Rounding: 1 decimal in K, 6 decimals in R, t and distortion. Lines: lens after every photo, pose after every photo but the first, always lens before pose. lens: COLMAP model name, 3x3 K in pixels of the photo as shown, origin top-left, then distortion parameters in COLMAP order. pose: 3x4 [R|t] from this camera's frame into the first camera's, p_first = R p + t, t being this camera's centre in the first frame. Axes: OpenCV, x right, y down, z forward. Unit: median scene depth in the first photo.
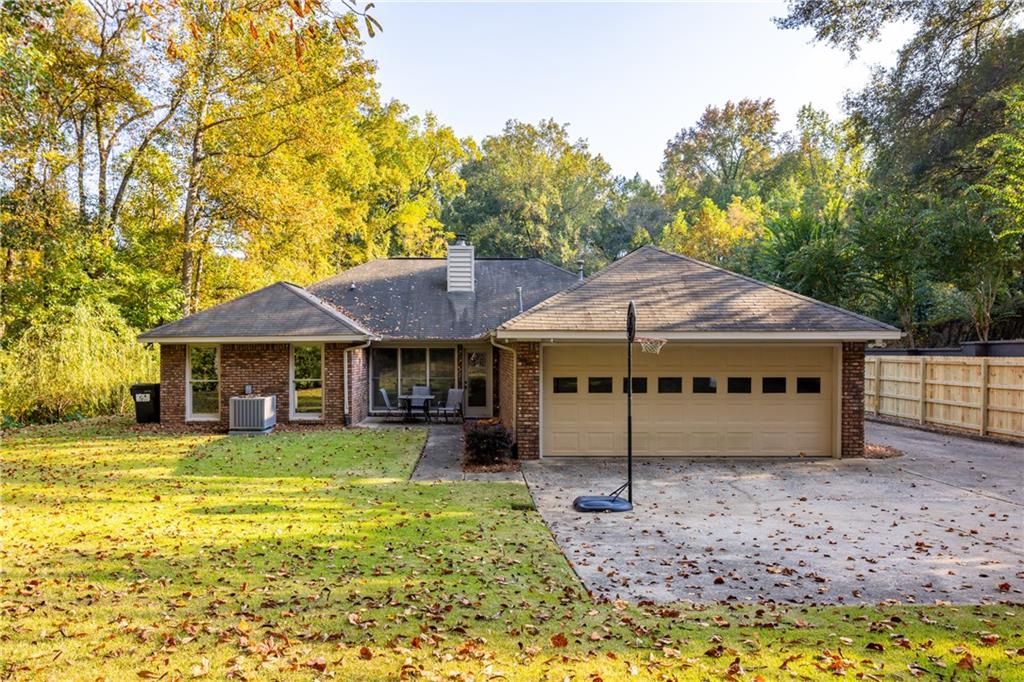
lens RADIAL K [[731.4, 0, 511.2], [0, 731.4, 346.0], [0, 0, 1]] dist [-0.013833, 0.003070]
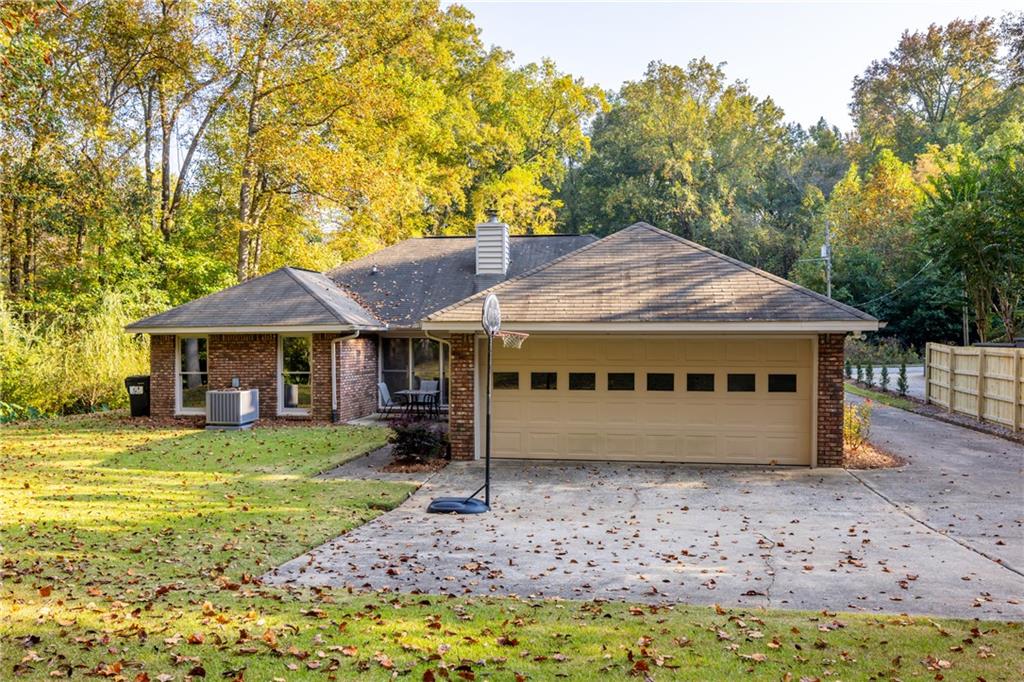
lens RADIAL K [[865.7, 0, 513.7], [0, 865.7, 341.4], [0, 0, 1]] dist [-0.016018, -0.009513]
pose [[0.986512, 0.000568, -0.163689, 0.179503], [0.001111, 0.999948, 0.010163, -0.004914], [0.163687, -0.010208, 0.986460, -0.048798]]
